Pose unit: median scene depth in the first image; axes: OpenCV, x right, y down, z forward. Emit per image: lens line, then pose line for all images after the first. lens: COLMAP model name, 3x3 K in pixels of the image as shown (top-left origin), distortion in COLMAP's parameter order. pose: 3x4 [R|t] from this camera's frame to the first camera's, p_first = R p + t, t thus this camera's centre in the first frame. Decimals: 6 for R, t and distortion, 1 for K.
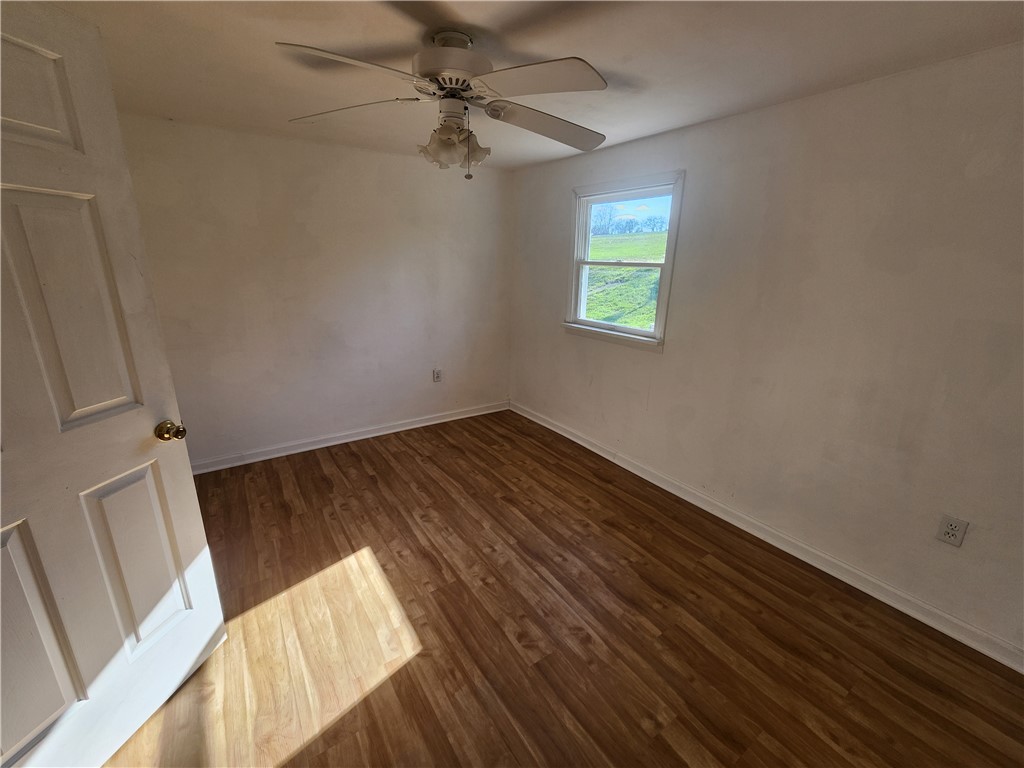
lens RADIAL K [[415.2, 0, 507.1], [0, 415.2, 387.5], [0, 0, 1]] dist [-0.000660, 0.000122]
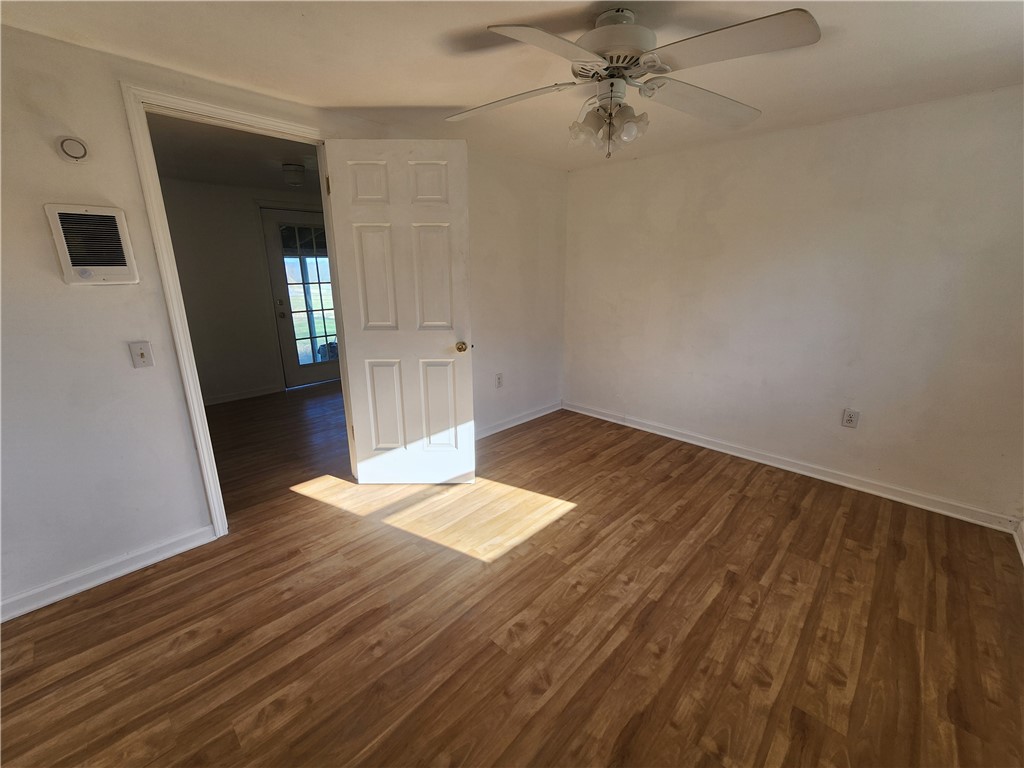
lens RADIAL K [[415.2, 0, 512.0], [0, 415.2, 387.4], [0, 0, 1]] dist [-0.000660, 0.000122]
pose [[0.217111, 0.249681, -0.943675, 0.542419], [-0.283462, 0.941203, 0.183811, -0.068730], [0.934083, 0.227589, 0.275121, 0.390027]]
